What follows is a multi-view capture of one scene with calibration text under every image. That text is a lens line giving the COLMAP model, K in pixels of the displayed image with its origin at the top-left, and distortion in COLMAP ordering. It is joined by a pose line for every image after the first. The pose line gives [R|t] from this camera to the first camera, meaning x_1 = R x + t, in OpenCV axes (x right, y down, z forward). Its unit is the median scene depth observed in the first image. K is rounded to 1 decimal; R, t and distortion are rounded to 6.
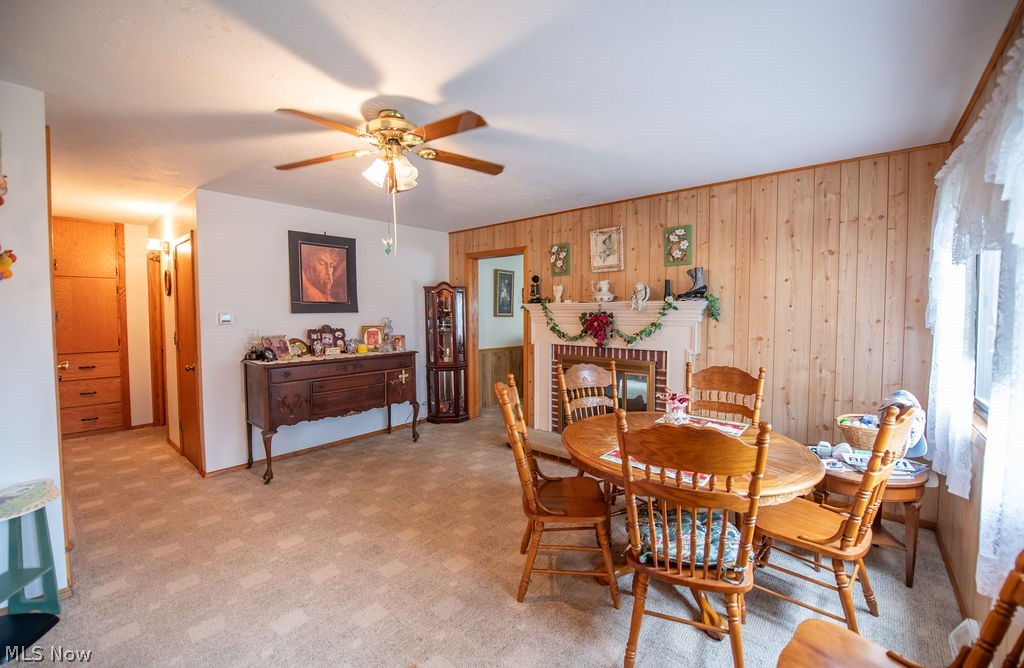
lens RADIAL K [[414.0, 0, 516.2], [0, 414.0, 328.1], [0, 0, 1]] dist [-0.017382, -0.002382]
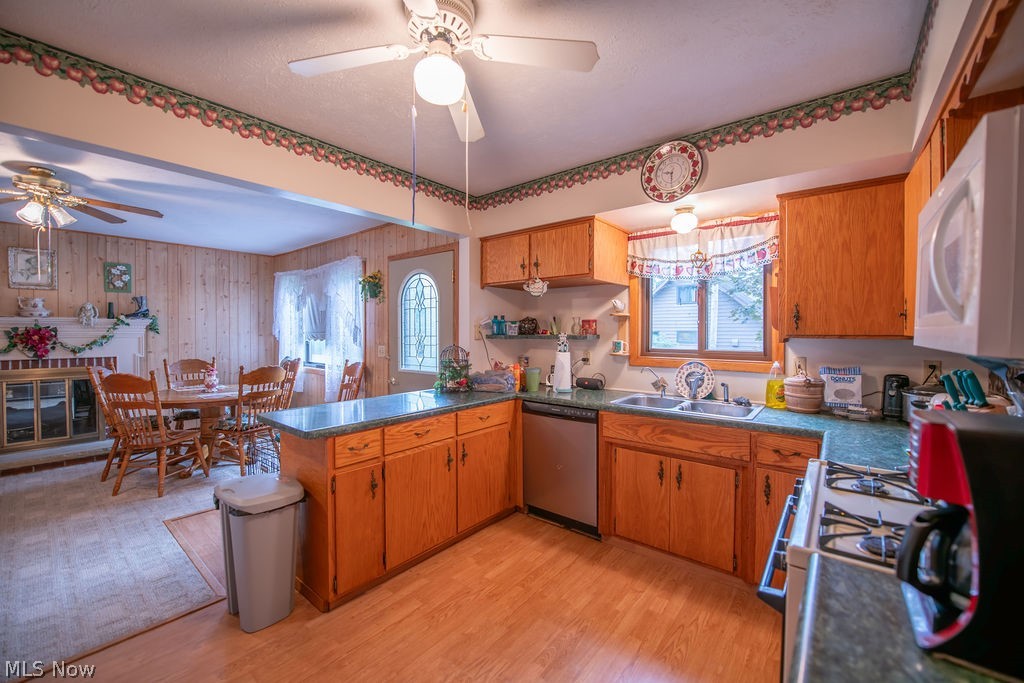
lens RADIAL K [[404.4, 0, 510.0], [0, 404.4, 336.3], [0, 0, 1]] dist [-0.016218, -0.002172]
pose [[-0.012714, -0.012751, 0.999838, -0.921579], [0.035366, 0.999287, 0.013194, 0.018509], [-0.999294, 0.035528, -0.012254, -0.246302]]
